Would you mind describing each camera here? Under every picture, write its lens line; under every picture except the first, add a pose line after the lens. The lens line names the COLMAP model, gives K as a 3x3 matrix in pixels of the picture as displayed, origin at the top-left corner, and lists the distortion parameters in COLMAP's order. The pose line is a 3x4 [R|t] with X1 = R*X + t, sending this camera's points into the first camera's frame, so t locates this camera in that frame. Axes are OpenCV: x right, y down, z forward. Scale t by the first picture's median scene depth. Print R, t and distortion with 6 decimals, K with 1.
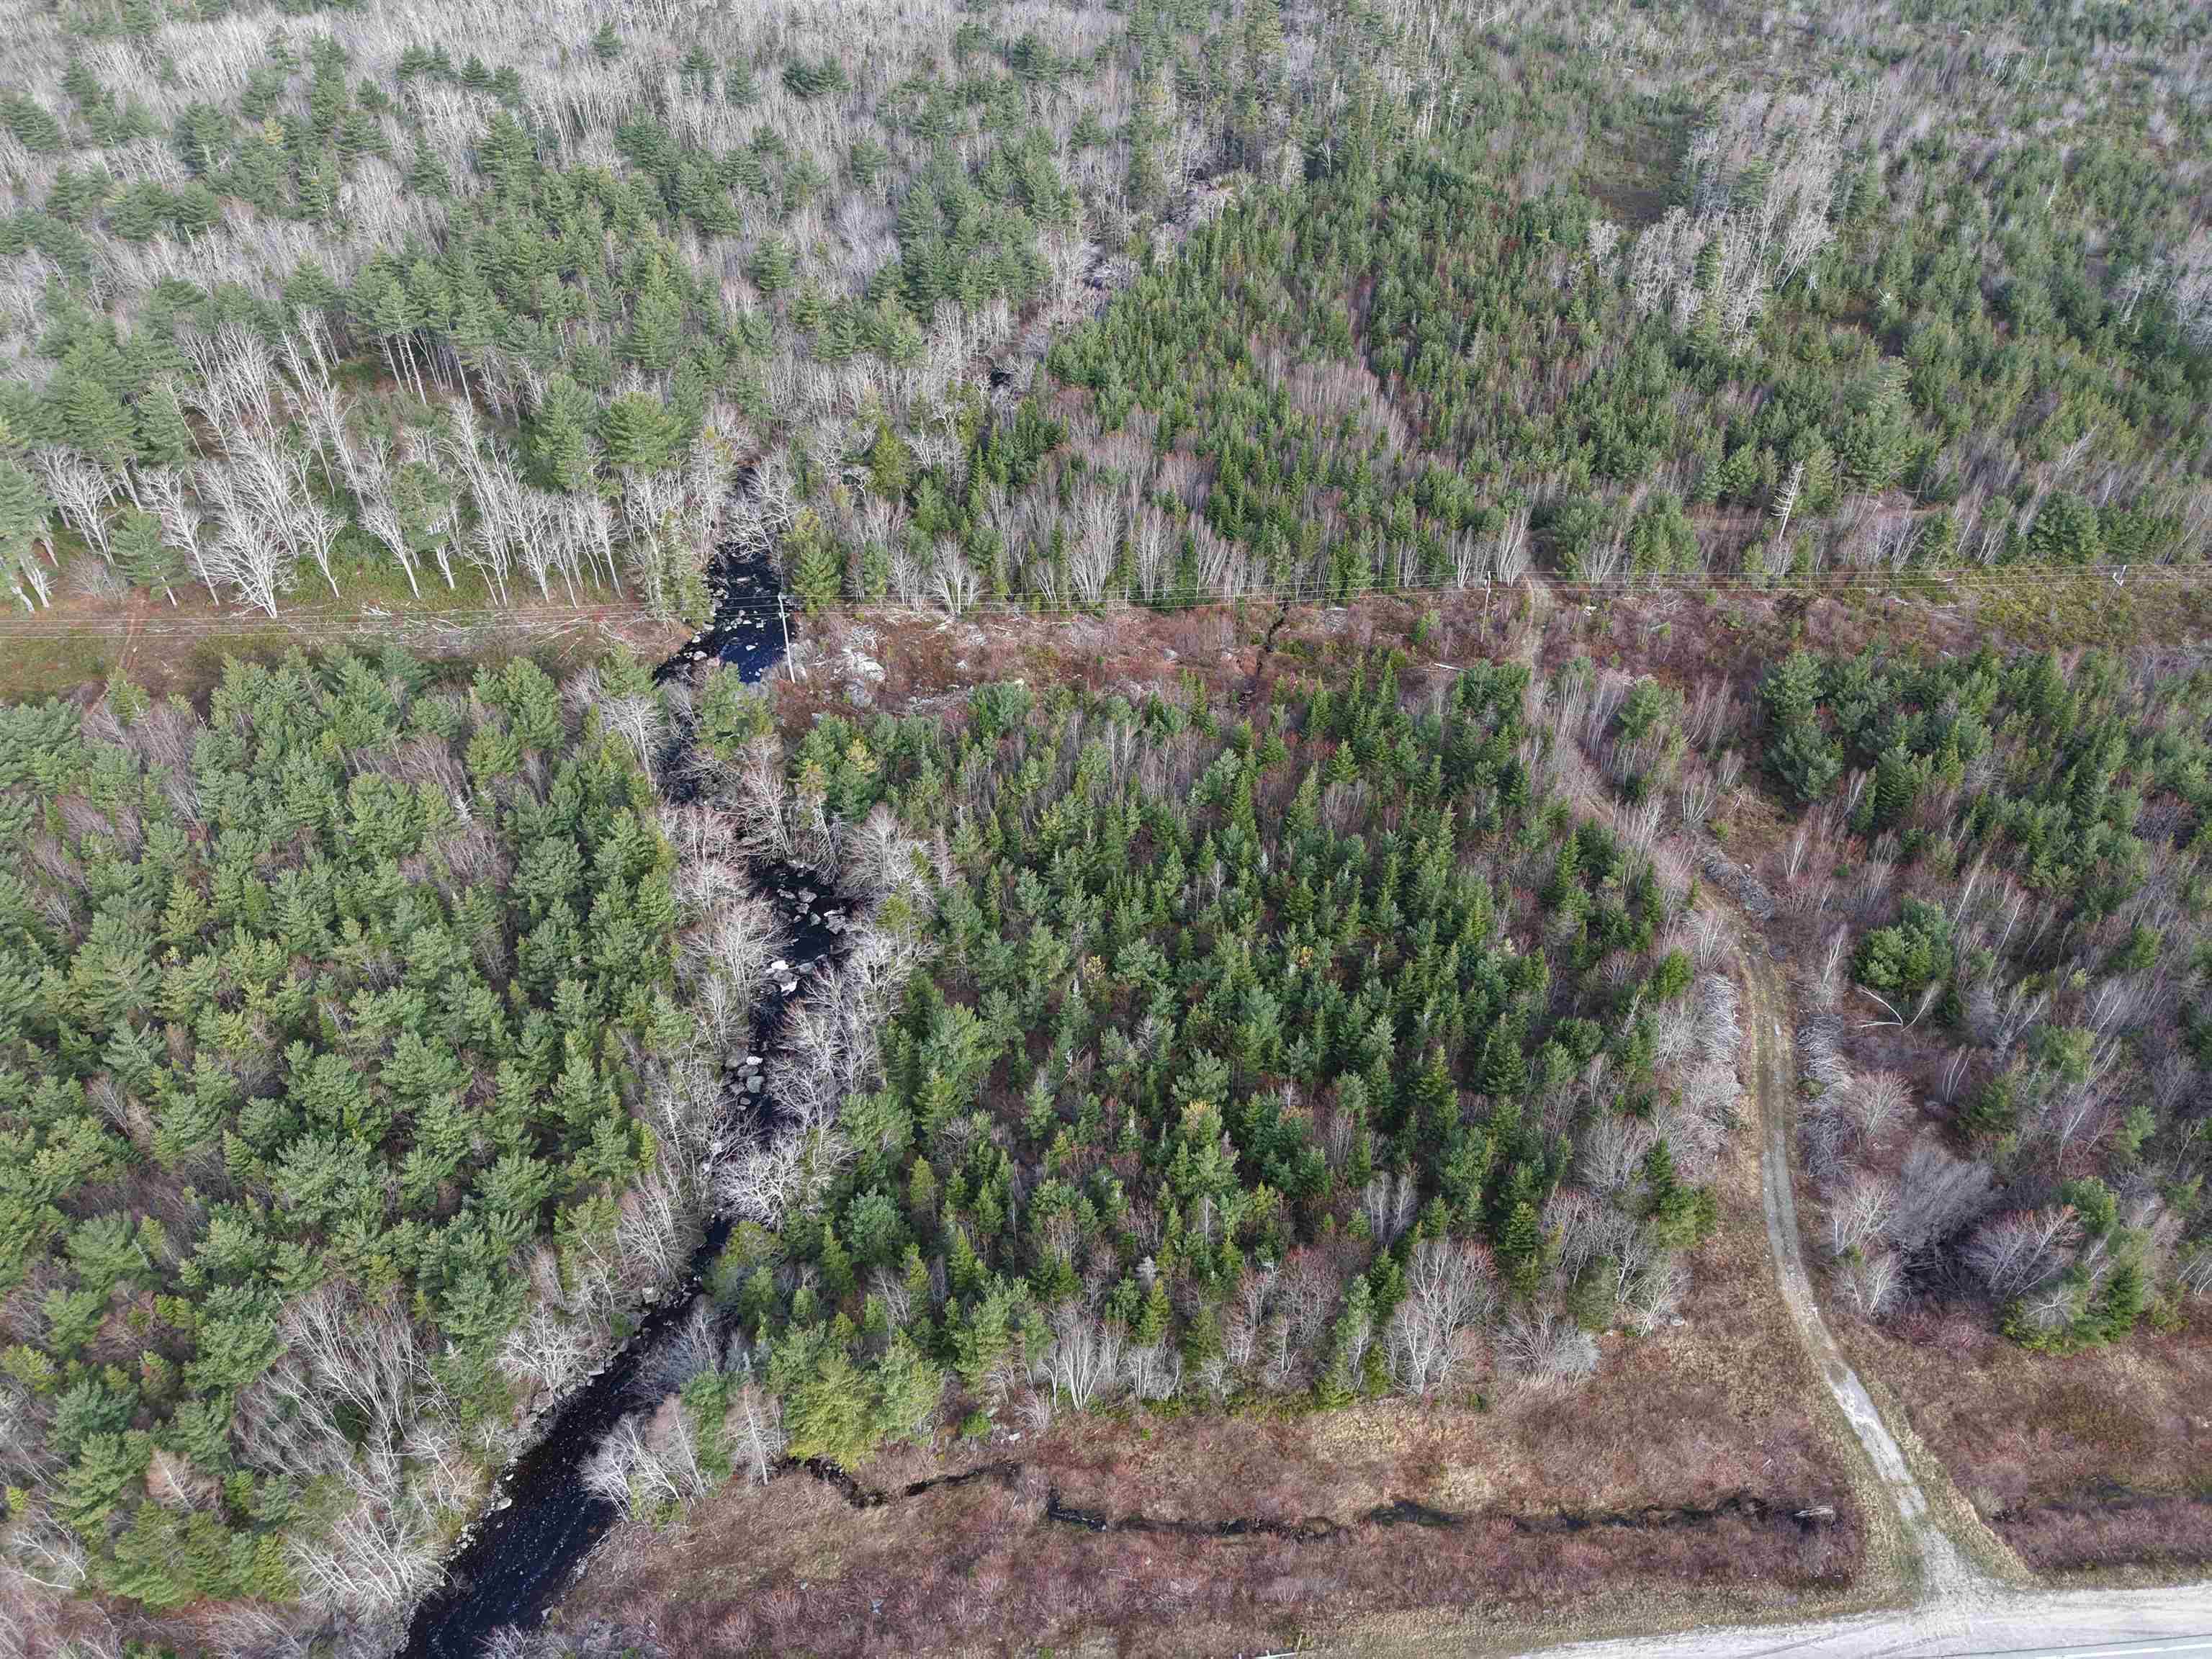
lens RADIAL K [[1508.8, 0, 1104.8], [0, 1508.8, 834.4], [0, 0, 1]] dist [0.018353, -0.019022]
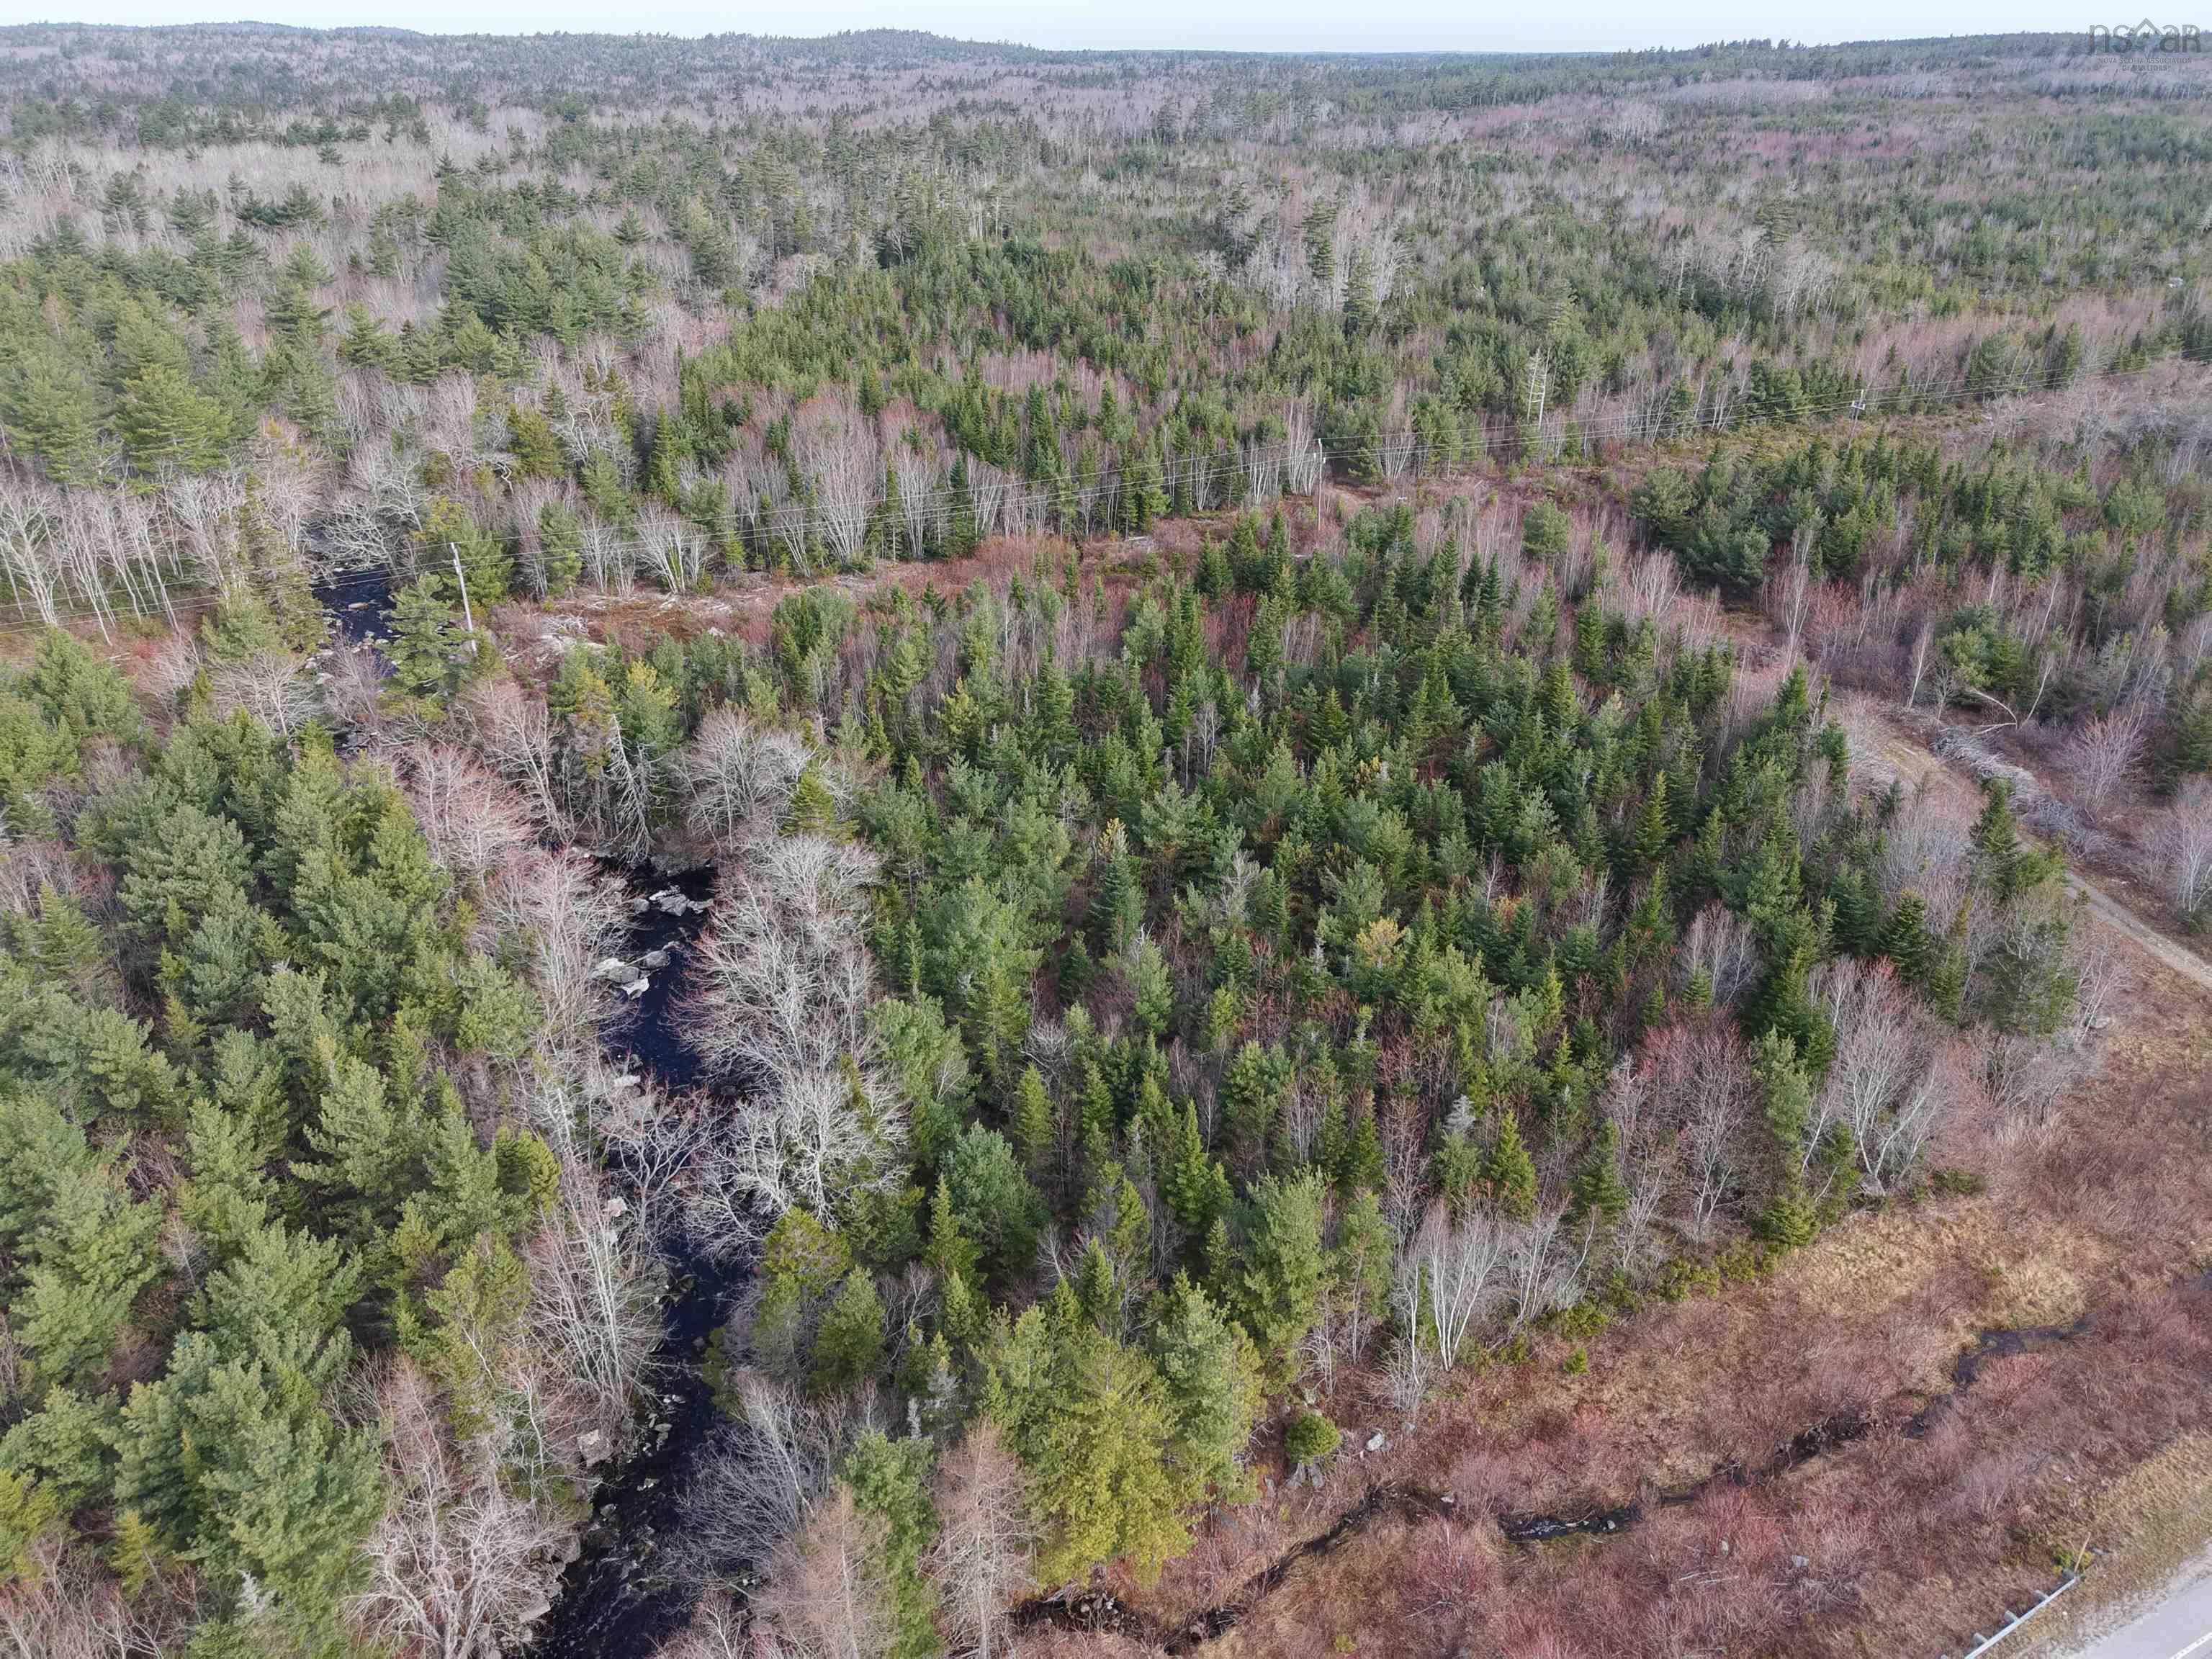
lens RADIAL K [[1508.8, 0, 1107.1], [0, 1508.8, 826.8], [0, 0, 1]] dist [0.018353, -0.019022]
pose [[0.930863, -0.176507, 0.319905, -0.217551], [0.236076, 0.958818, -0.157911, 0.183575], [-0.278858, 0.222516, 0.934197, 0.341466]]
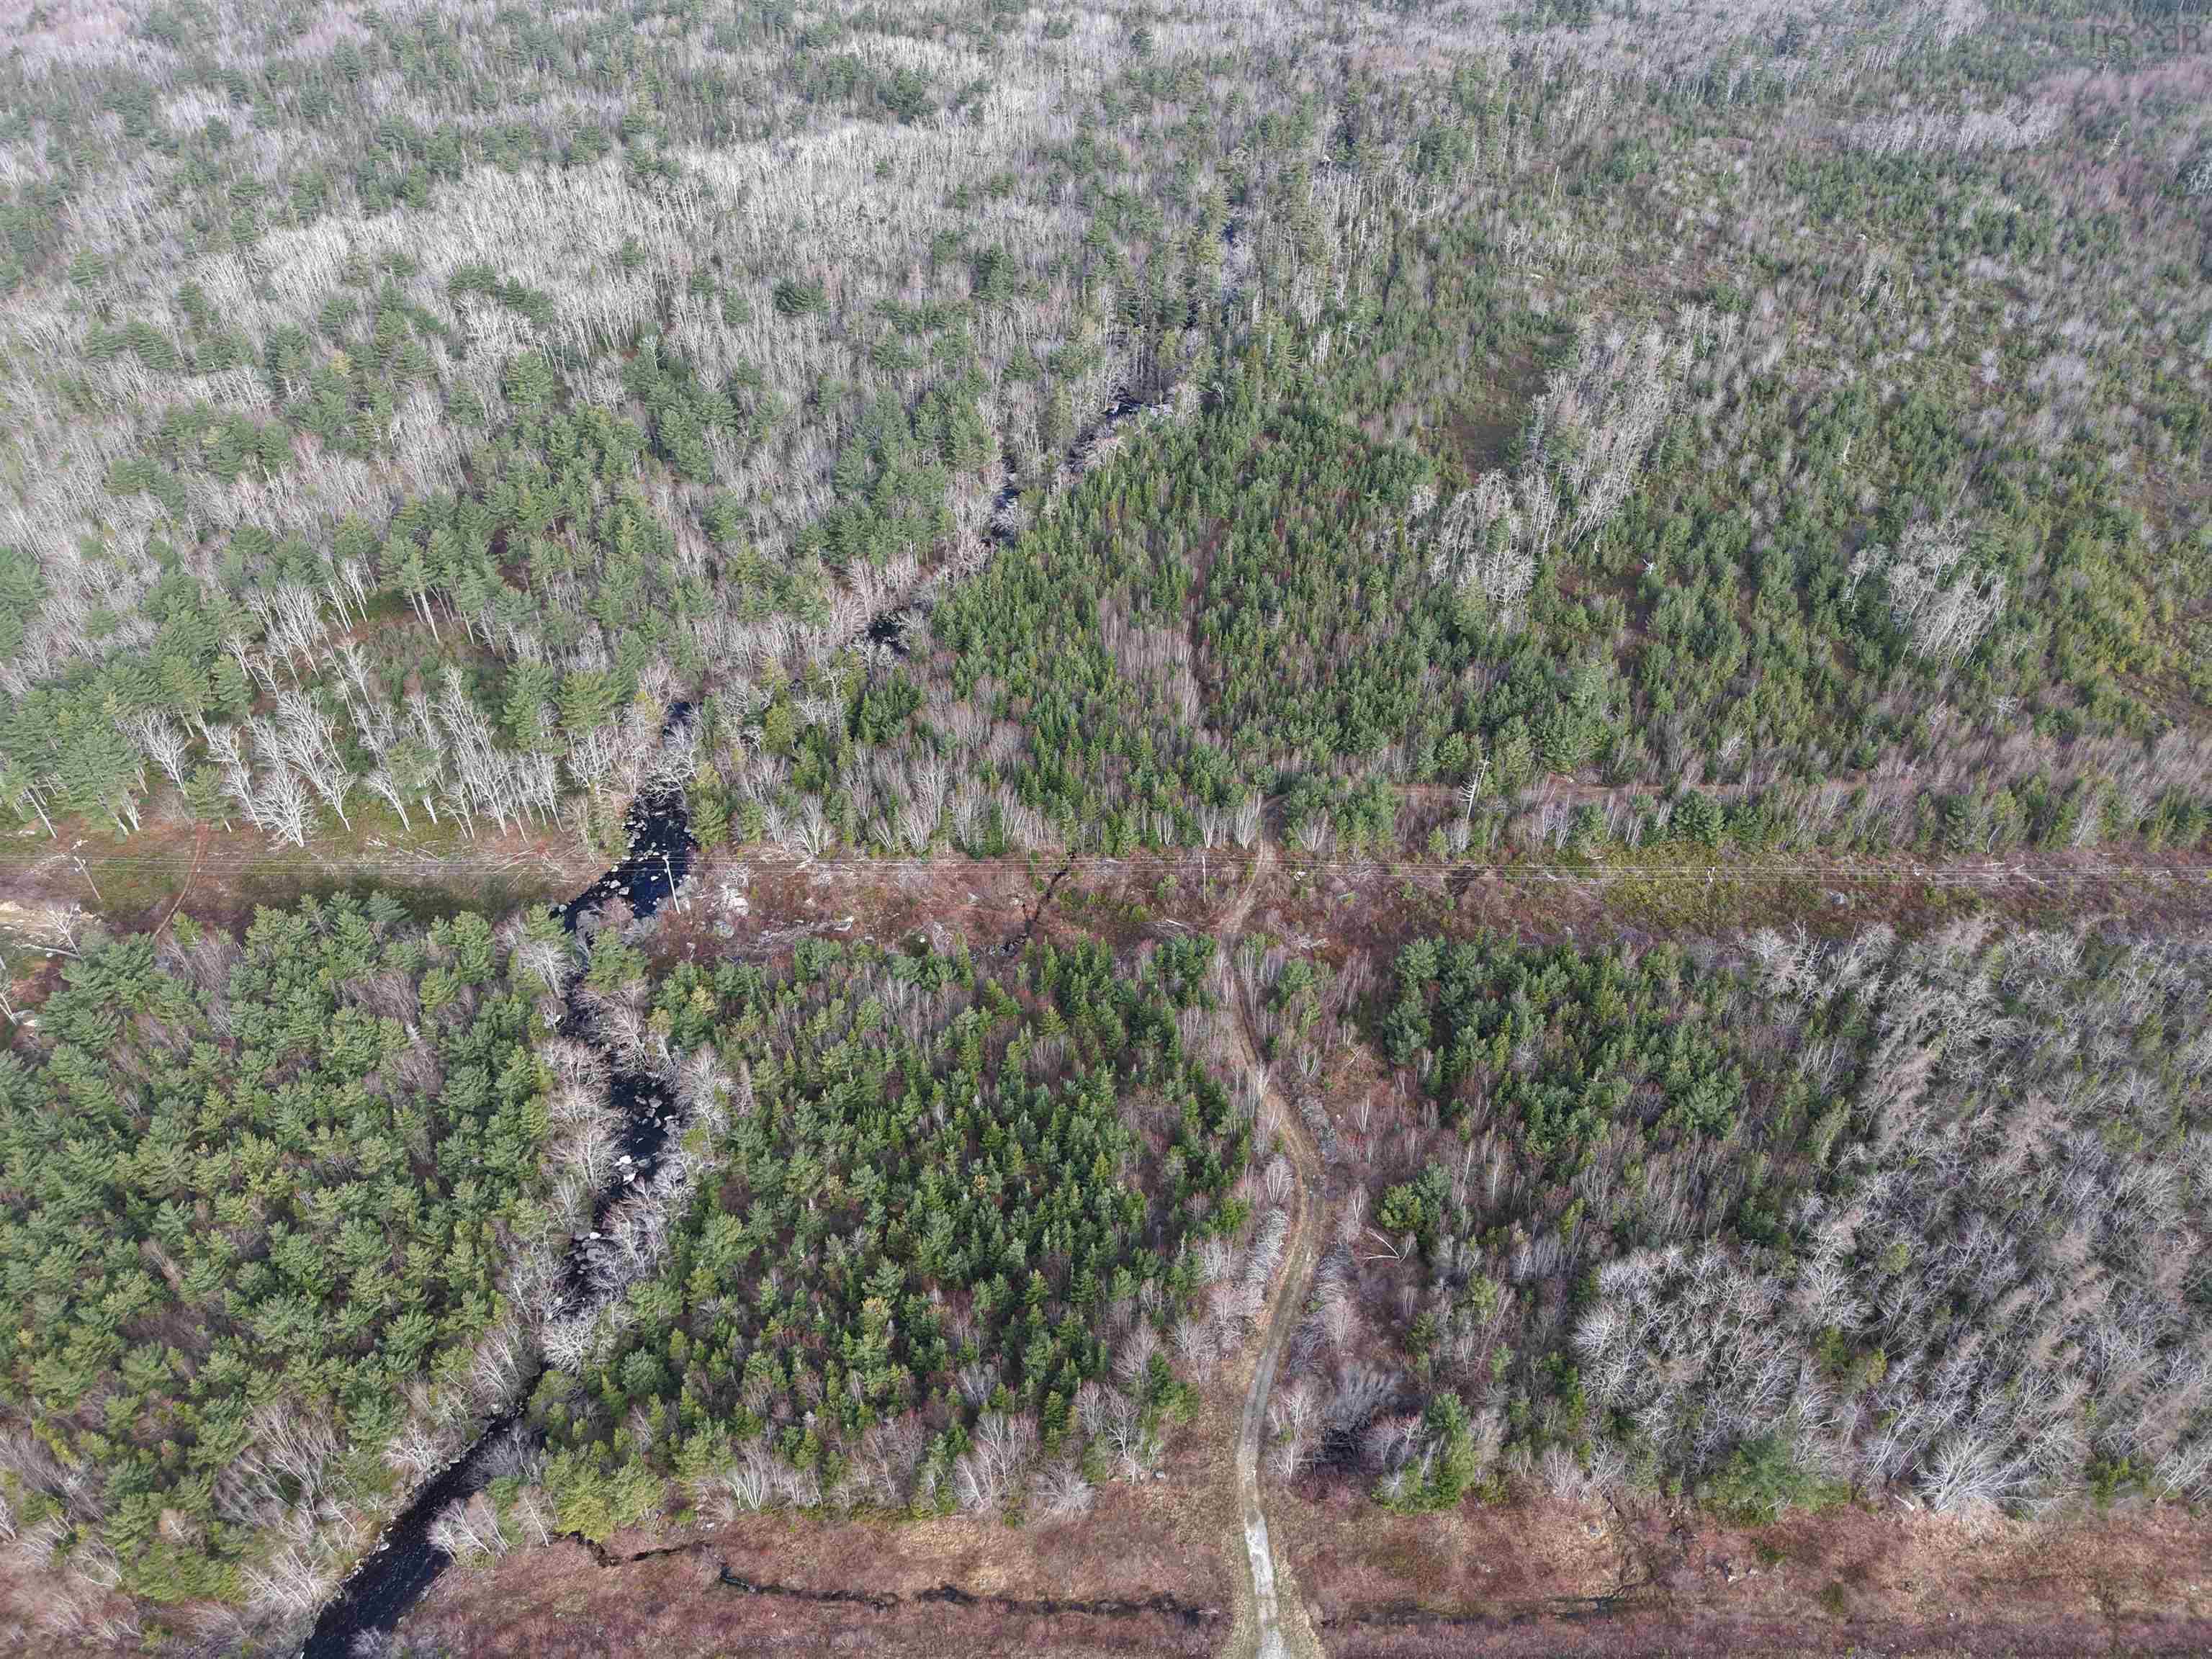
lens RADIAL K [[1508.8, 0, 1107.0], [0, 1508.8, 820.1], [0, 0, 1]] dist [0.018353, -0.019022]
pose [[0.997890, 0.046347, -0.045476, 0.285257], [-0.046358, 0.998925, 0.000809, -0.254652], [0.045464, 0.001301, 0.998965, -0.392958]]
